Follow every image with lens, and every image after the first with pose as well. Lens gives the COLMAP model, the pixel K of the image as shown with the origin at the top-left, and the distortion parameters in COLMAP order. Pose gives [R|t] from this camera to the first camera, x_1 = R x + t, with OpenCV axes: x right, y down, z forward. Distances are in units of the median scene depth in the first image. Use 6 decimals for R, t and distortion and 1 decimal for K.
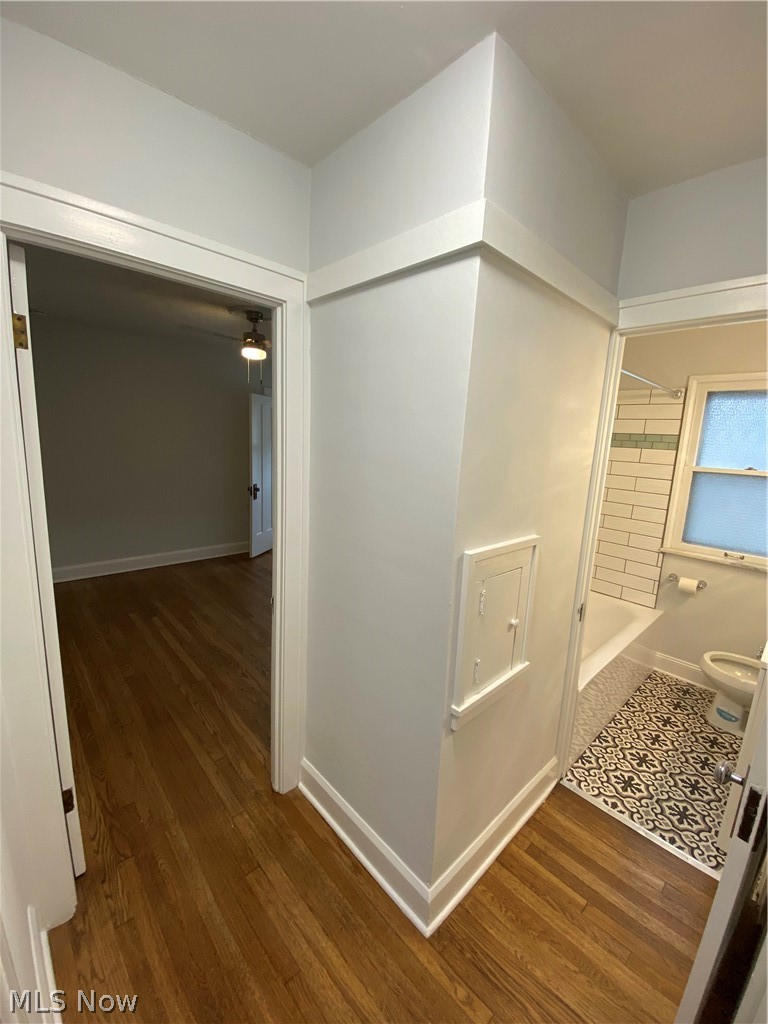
lens RADIAL K [[413.8, 0, 384.0], [0, 413.8, 512.0], [0, 0, 1]] dist [-0.000741, -0.000232]
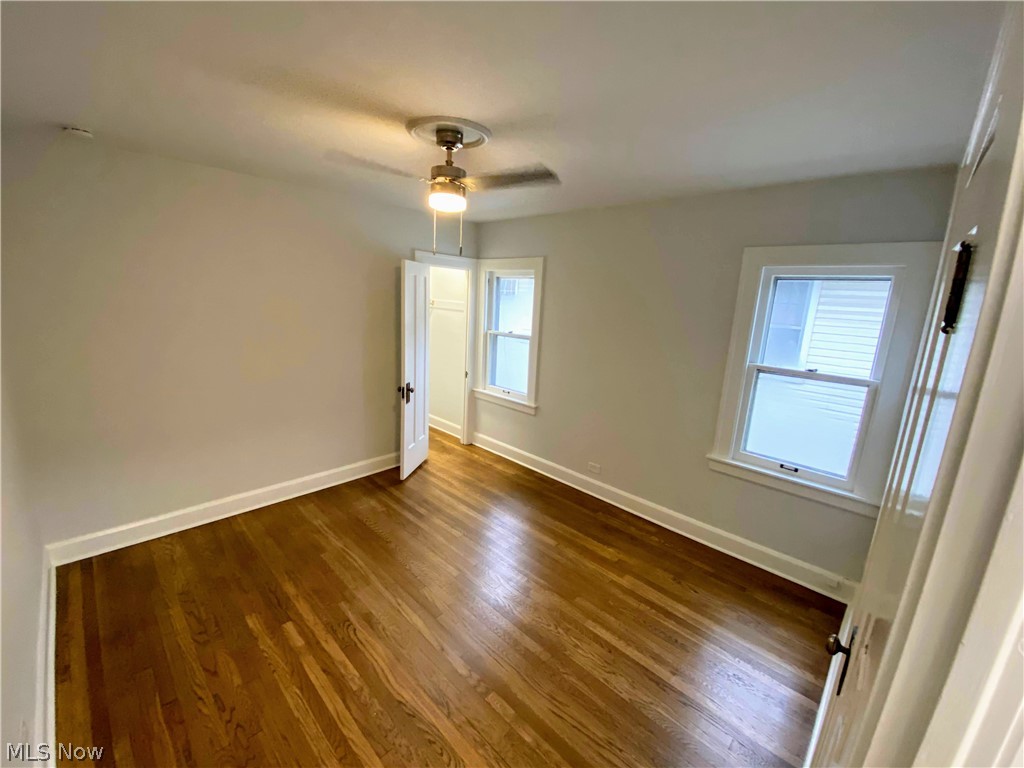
lens RADIAL K [[413.8, 0, 504.3], [0, 413.8, 385.1], [0, 0, 1]] dist [-0.000741, -0.000232]
pose [[0.998692, -0.003707, 0.050998, -0.250339], [0.001545, 0.999101, 0.042364, -0.133059], [-0.051109, -0.042230, 0.997800, 0.360788]]
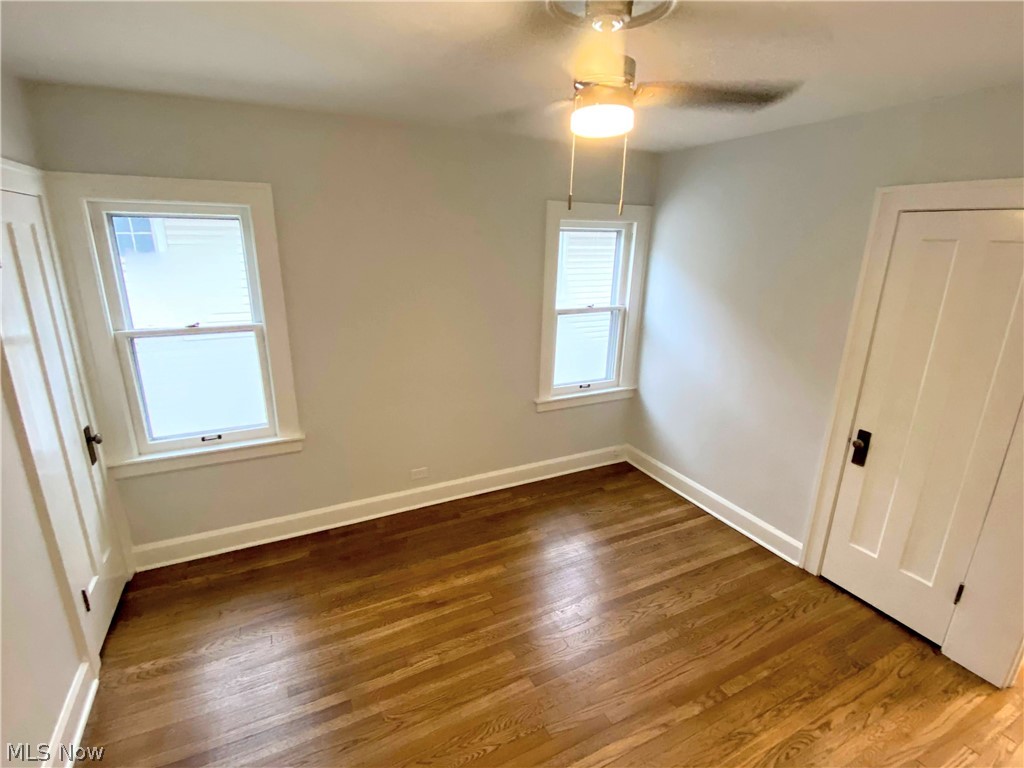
lens RADIAL K [[480.6, 0, 512.0], [0, 480.6, 384.0], [0, 0, 1]] dist [0.097909, -0.085105]
pose [[0.277063, -0.281384, 0.918727, -0.750358], [0.175669, 0.954877, 0.239479, -0.246489], [-0.944657, 0.095041, 0.313992, 0.894476]]
